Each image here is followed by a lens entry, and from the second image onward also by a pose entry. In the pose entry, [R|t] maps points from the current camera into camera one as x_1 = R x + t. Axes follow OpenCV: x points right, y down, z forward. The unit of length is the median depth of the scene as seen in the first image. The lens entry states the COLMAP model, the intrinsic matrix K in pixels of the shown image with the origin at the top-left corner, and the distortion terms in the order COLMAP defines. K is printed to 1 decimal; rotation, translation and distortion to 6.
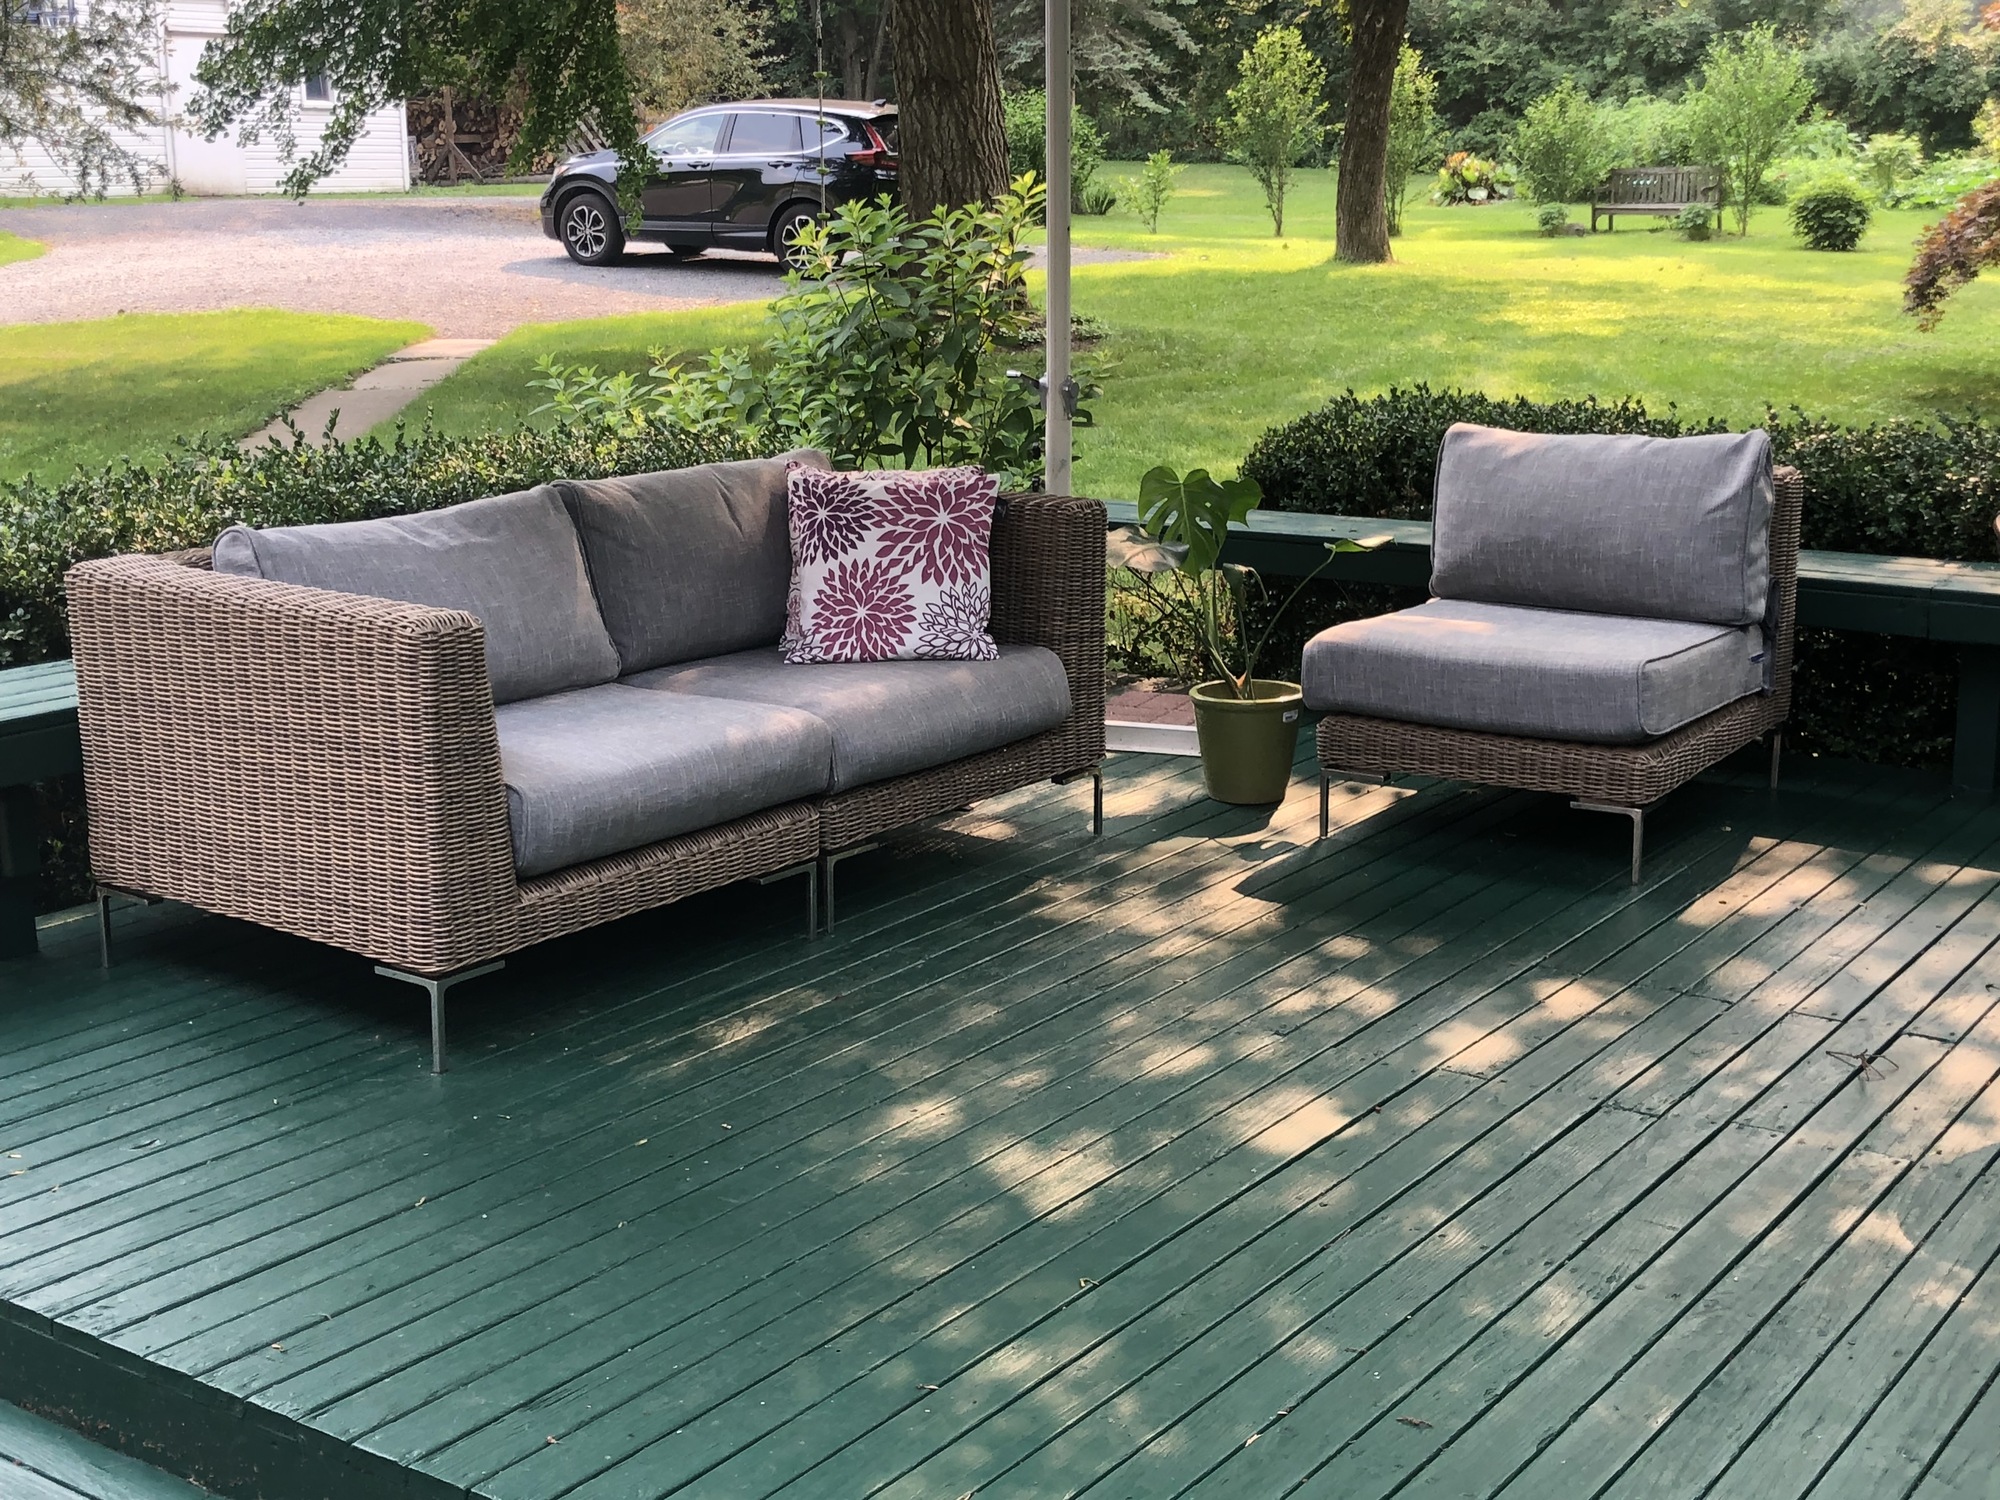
lens RADIAL K [[2625.9, 0, 1000.0], [0, 2625.9, 750.0], [0, 0, 1]] dist [0.204272, -0.754642]
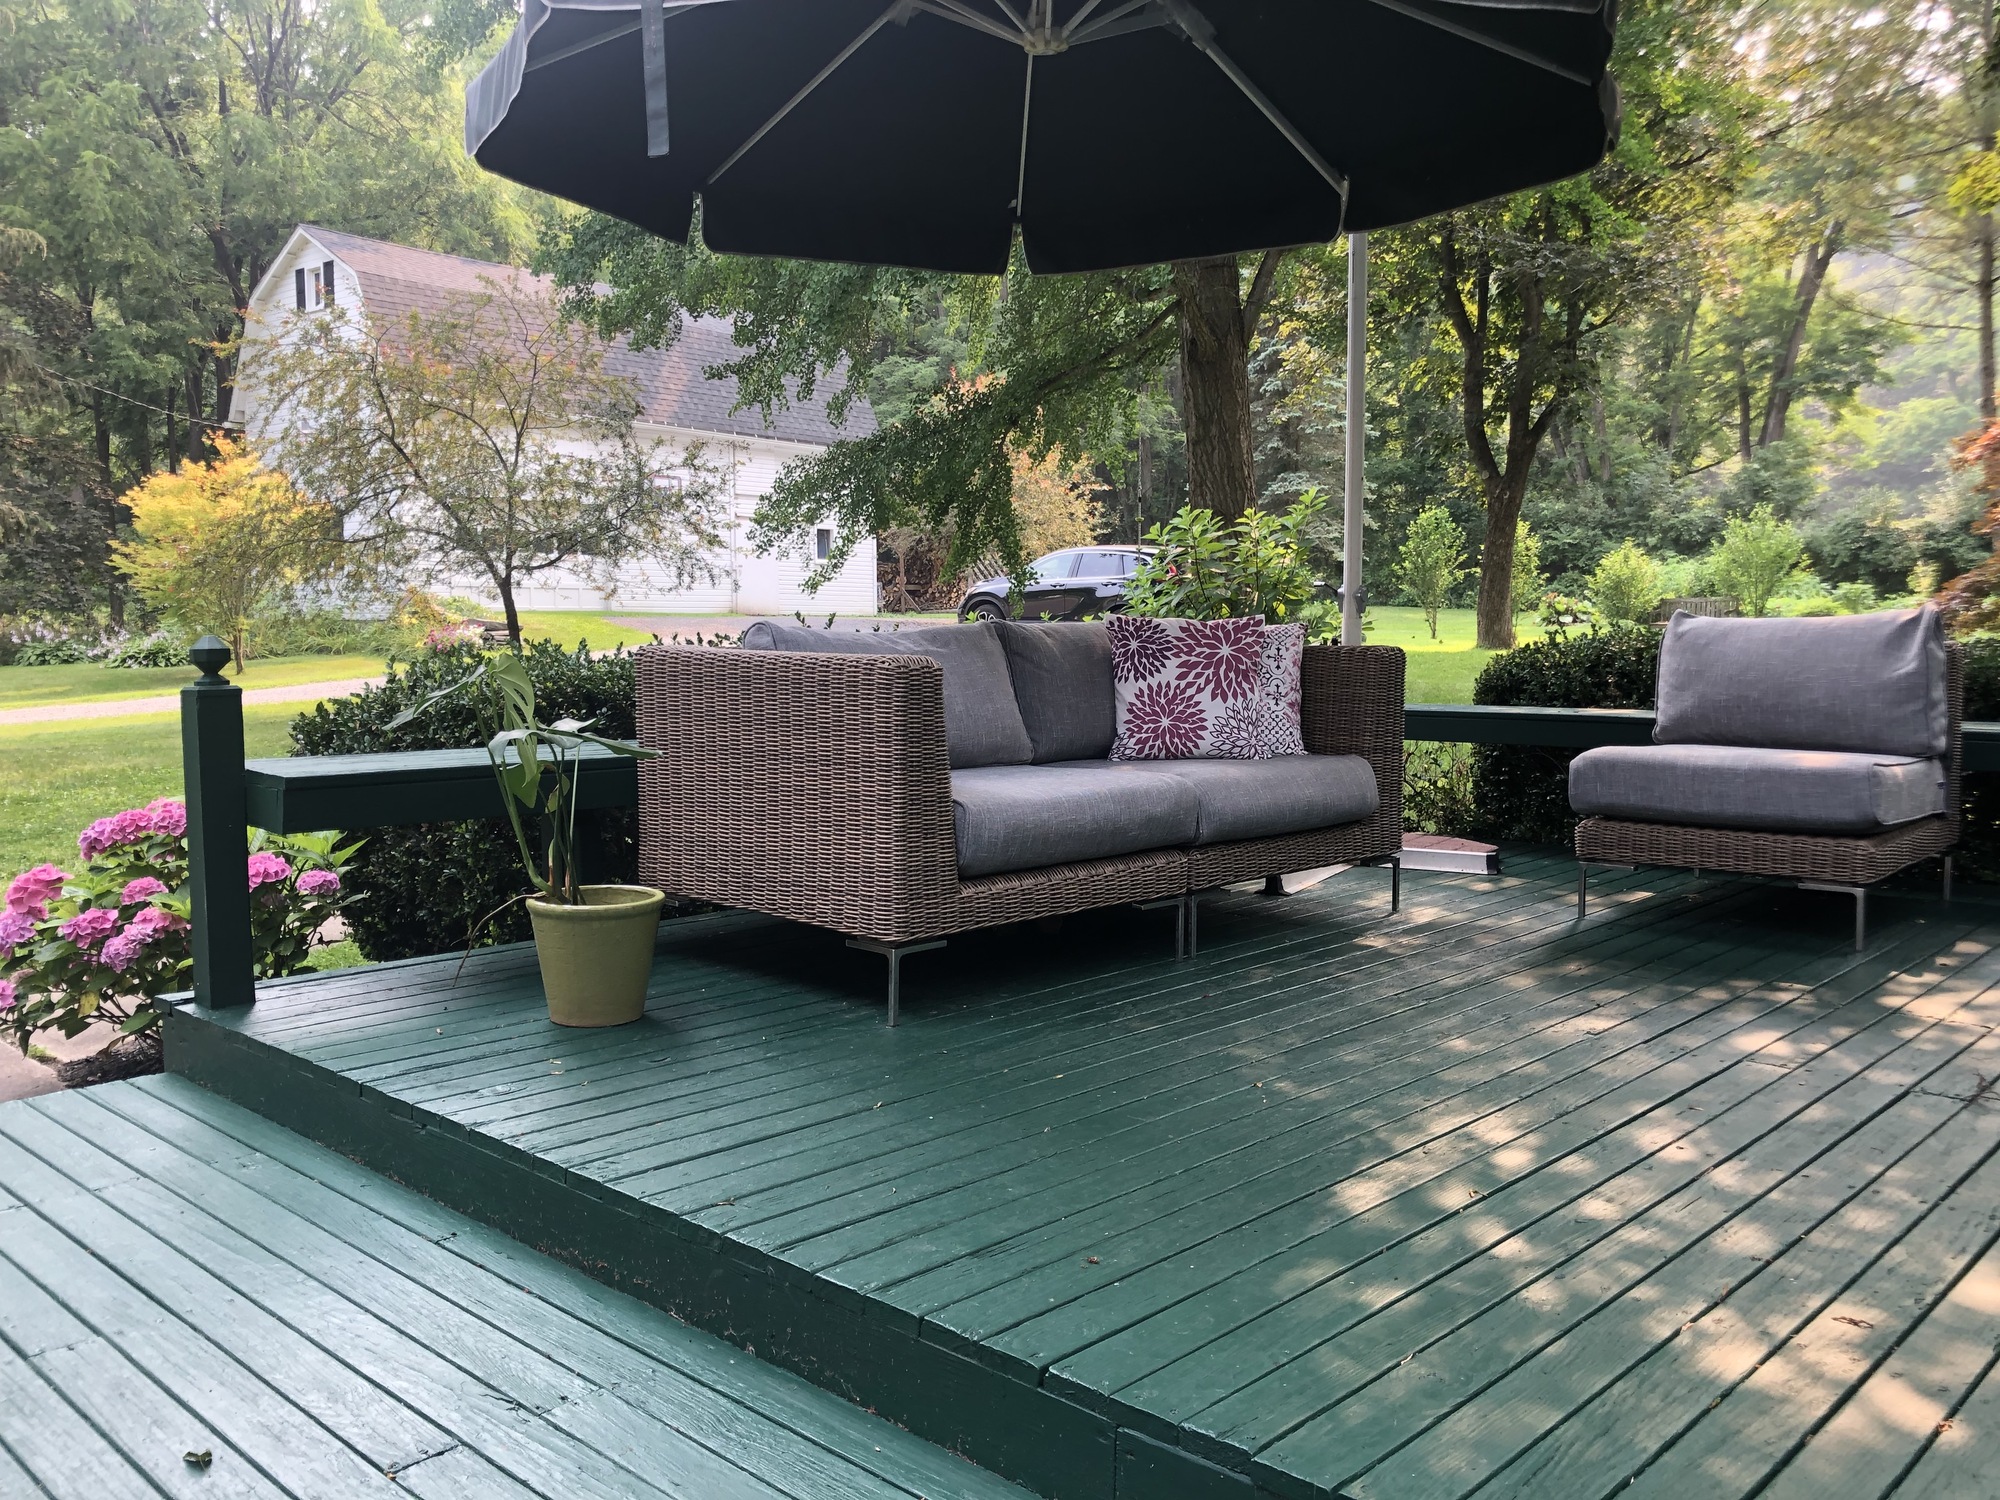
lens RADIAL K [[1623.6, 0, 1000.0], [0, 1623.6, 750.0], [0, 0, 1]] dist [0.077193, -0.142534]
pose [[0.990973, 0.014499, -0.133274, -0.051820], [-0.036196, 0.986150, -0.161857, 0.096211], [0.129081, 0.165220, 0.977773, 0.201165]]
